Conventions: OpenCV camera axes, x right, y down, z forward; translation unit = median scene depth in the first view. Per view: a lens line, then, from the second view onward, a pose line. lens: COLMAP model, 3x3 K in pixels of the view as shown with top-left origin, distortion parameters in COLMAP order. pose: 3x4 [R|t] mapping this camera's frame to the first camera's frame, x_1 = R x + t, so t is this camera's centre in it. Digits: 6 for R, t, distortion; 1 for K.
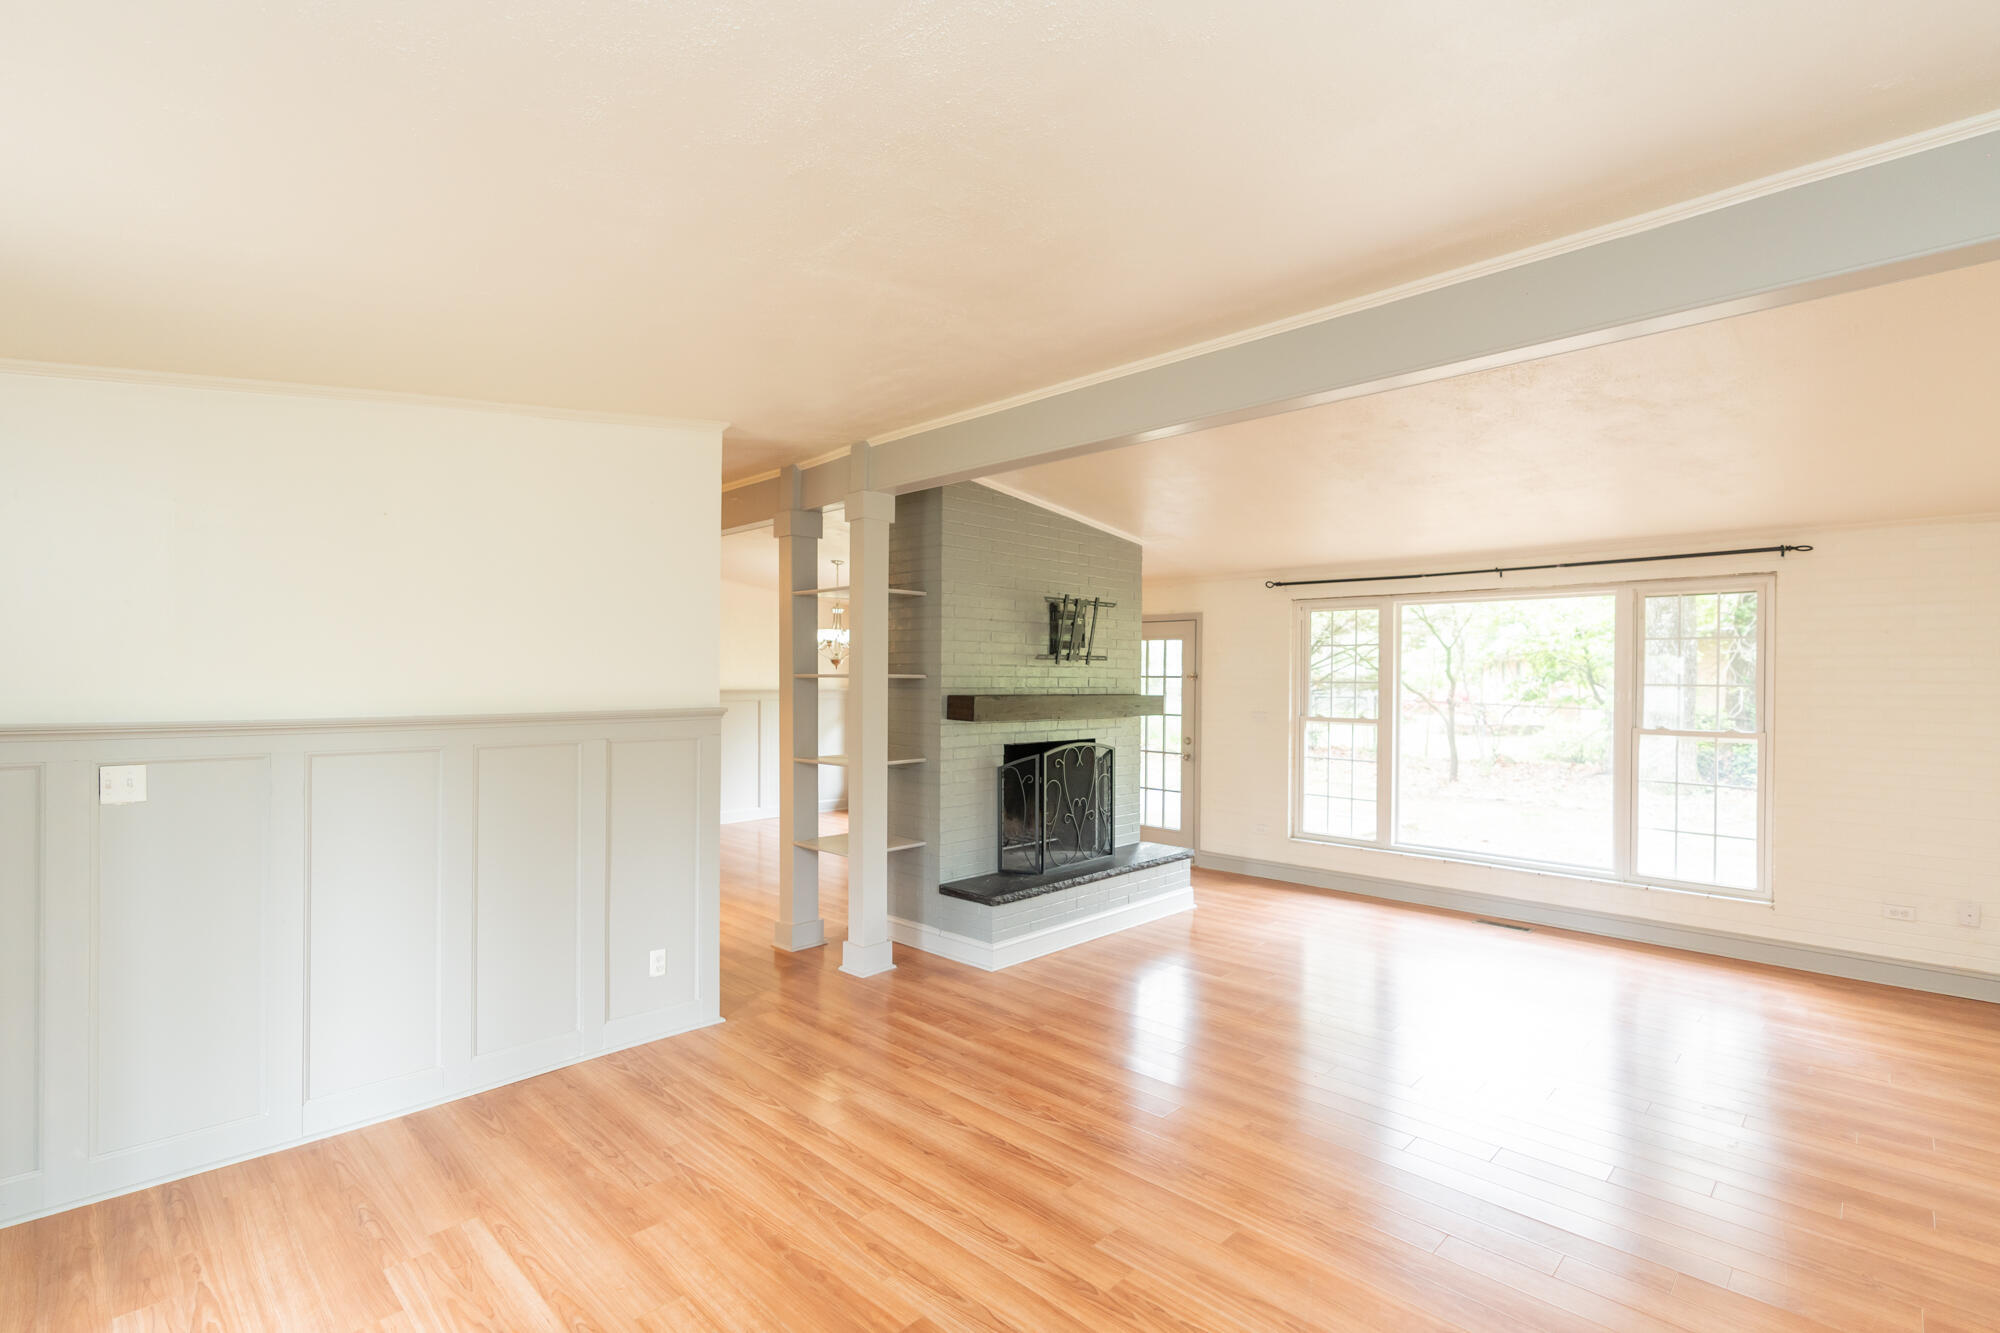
lens RADIAL K [[918.9, 0, 987.9], [0, 918.9, 667.1], [0, 0, 1]] dist [-0.000631, 0.000208]
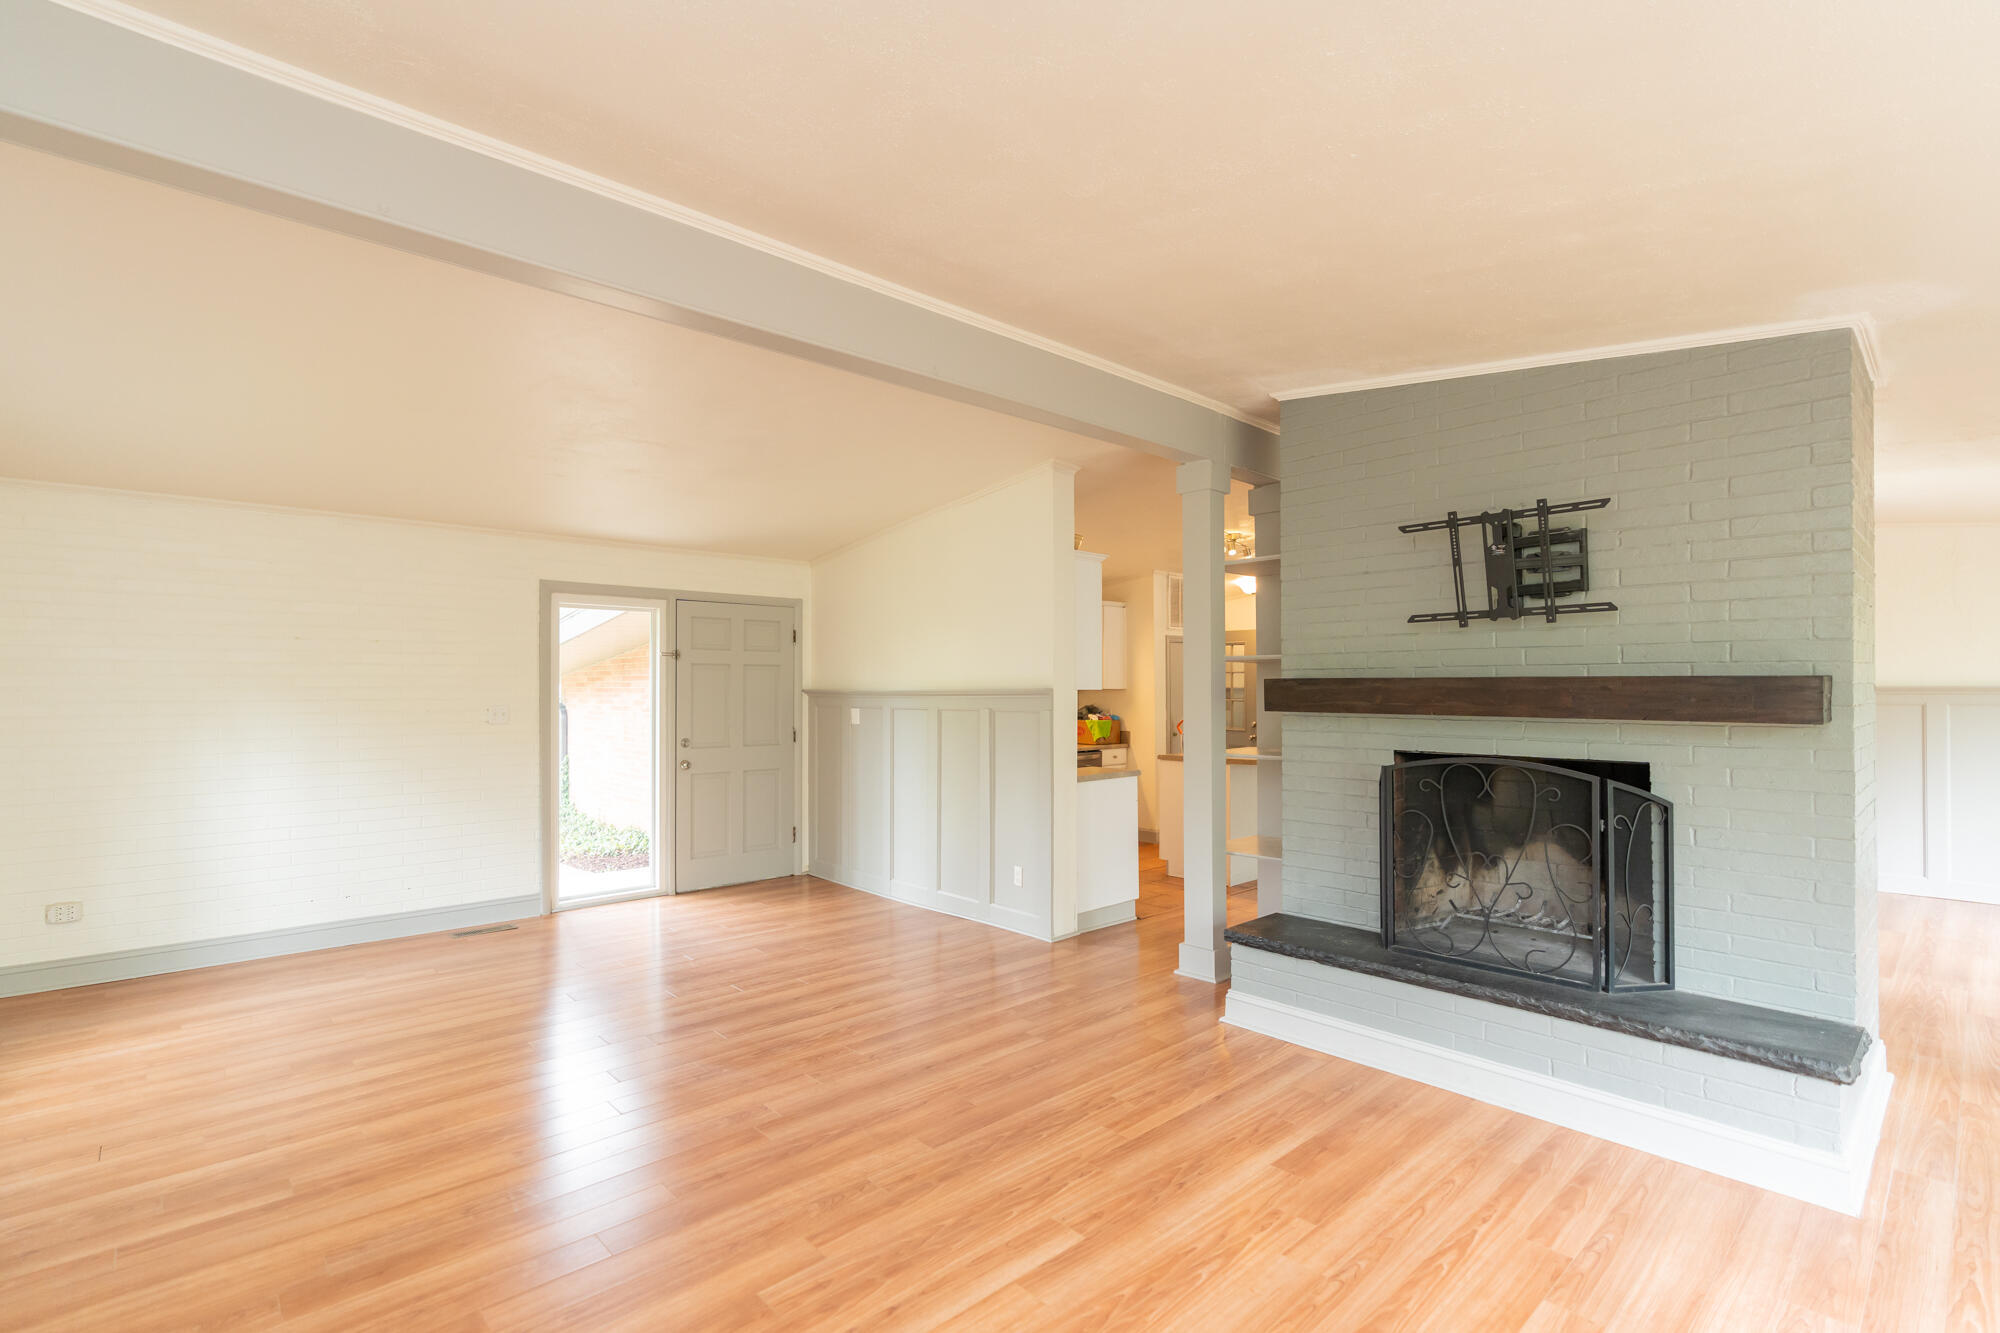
lens RADIAL K [[918.9, 0, 985.0], [0, 918.9, 685.4], [0, 0, 1]] dist [-0.000631, 0.000208]
pose [[-0.051712, -0.001482, -0.998661, 0.752106], [0.020765, 0.999781, -0.002559, 0.033075], [0.998446, -0.020869, -0.051670, 0.774859]]
